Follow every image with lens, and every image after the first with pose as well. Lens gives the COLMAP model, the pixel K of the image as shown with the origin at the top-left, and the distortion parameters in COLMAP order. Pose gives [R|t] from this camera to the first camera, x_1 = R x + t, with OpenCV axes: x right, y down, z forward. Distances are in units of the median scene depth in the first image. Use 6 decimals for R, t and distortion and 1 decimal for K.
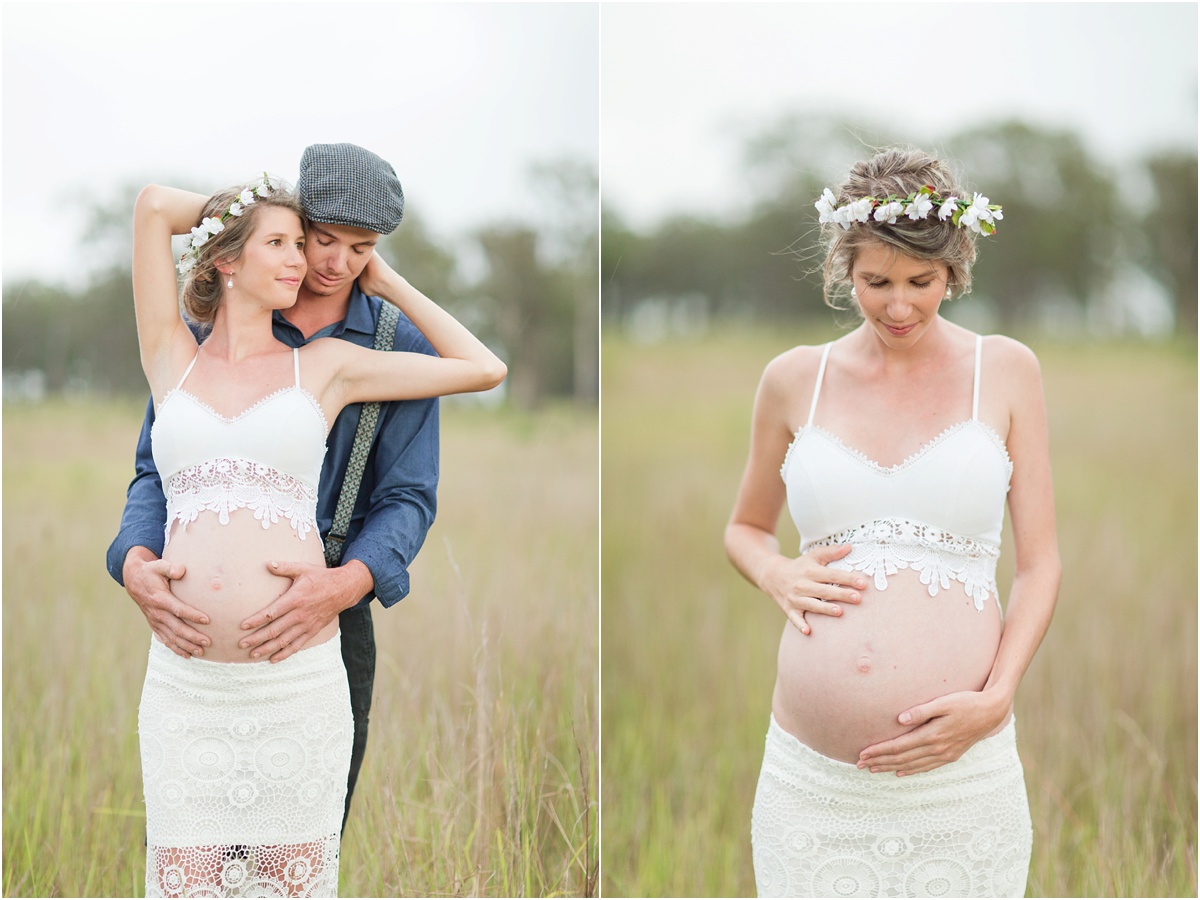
lens RADIAL K [[3345.6, 0, 598.7], [0, 3345.6, 458.5], [0, 0, 1]] dist [-0.064100, 0.000000]
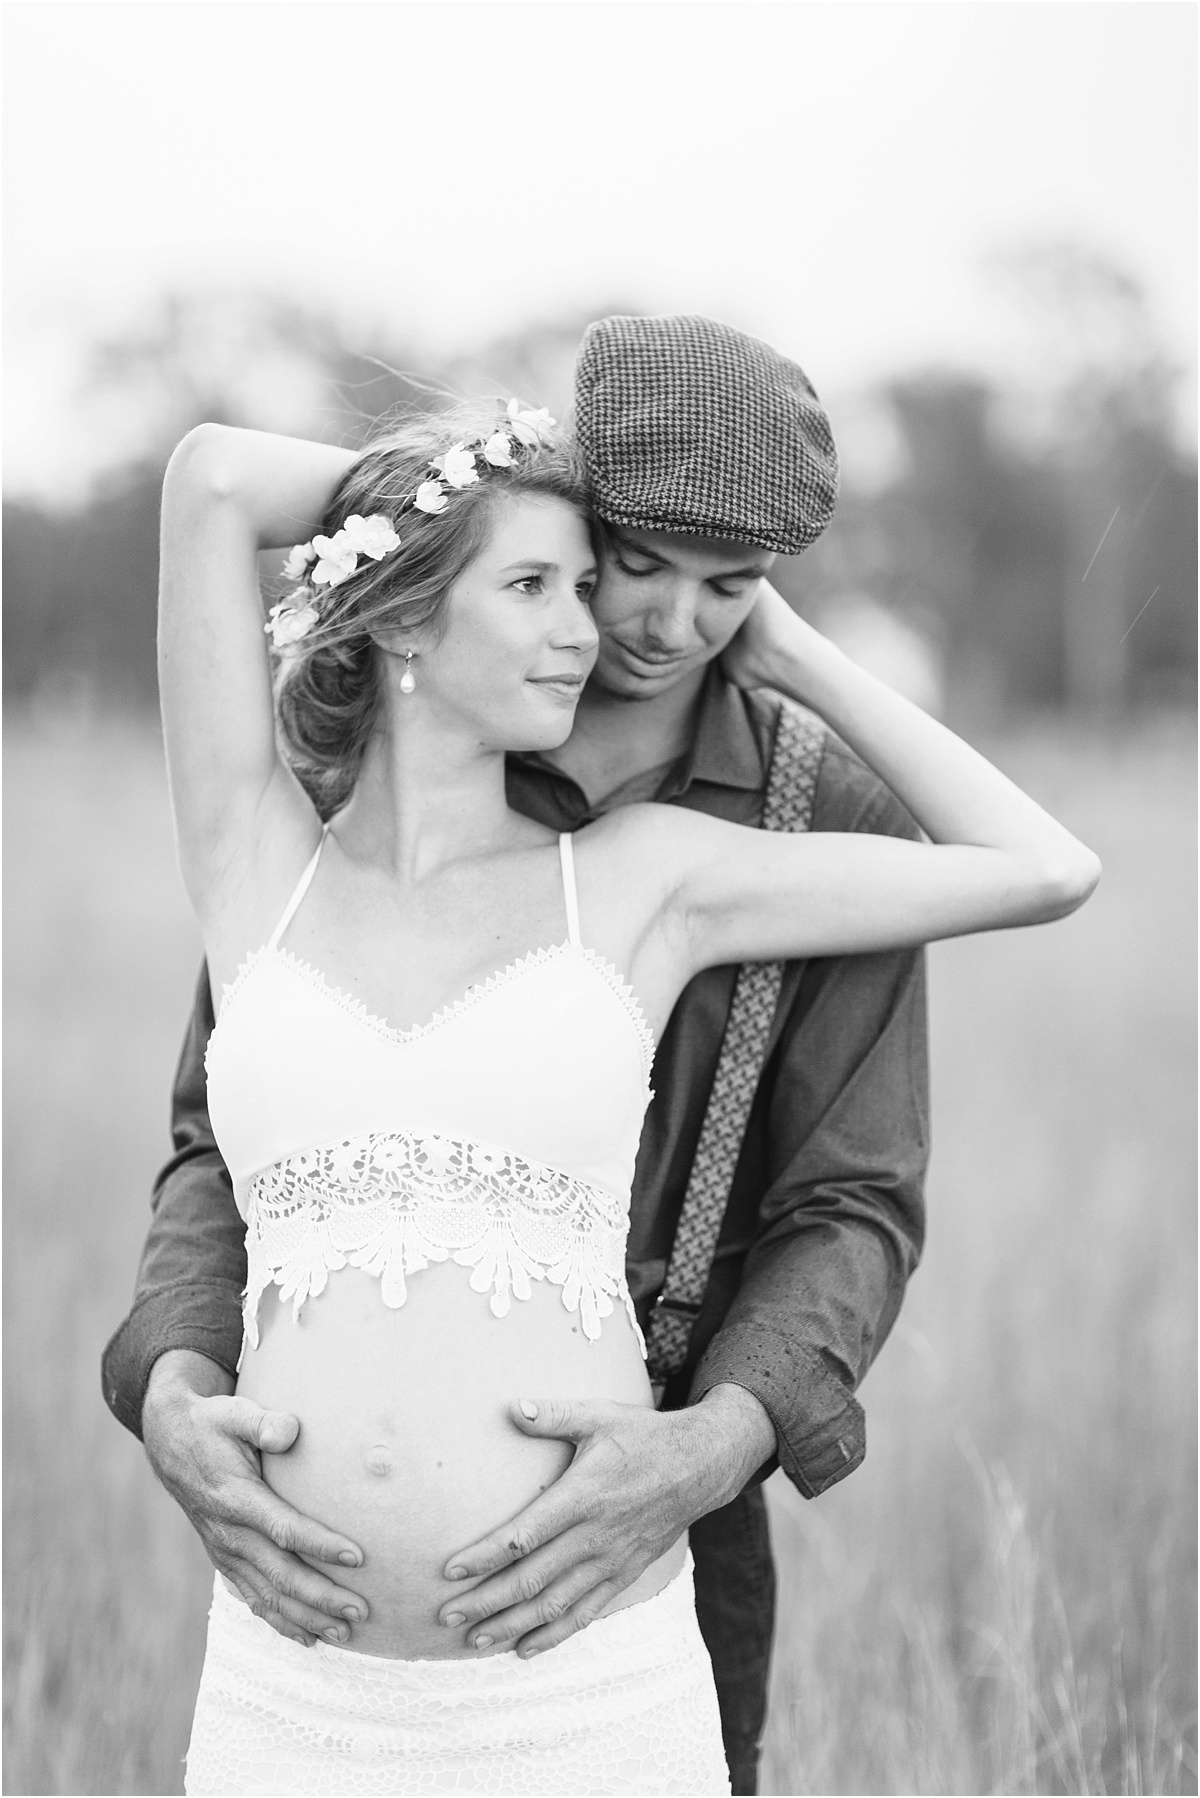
lens RADIAL K [[5863.8, 0, 606.3], [0, 5863.8, 892.9], [0, 0, 1]] dist [0.132939, 0.000000]
pose [[0.997368, -0.011799, -0.071538, -0.037334], [0.014877, 0.998979, 0.042653, -0.057113], [0.070962, -0.043605, 0.996525, 0.315619]]
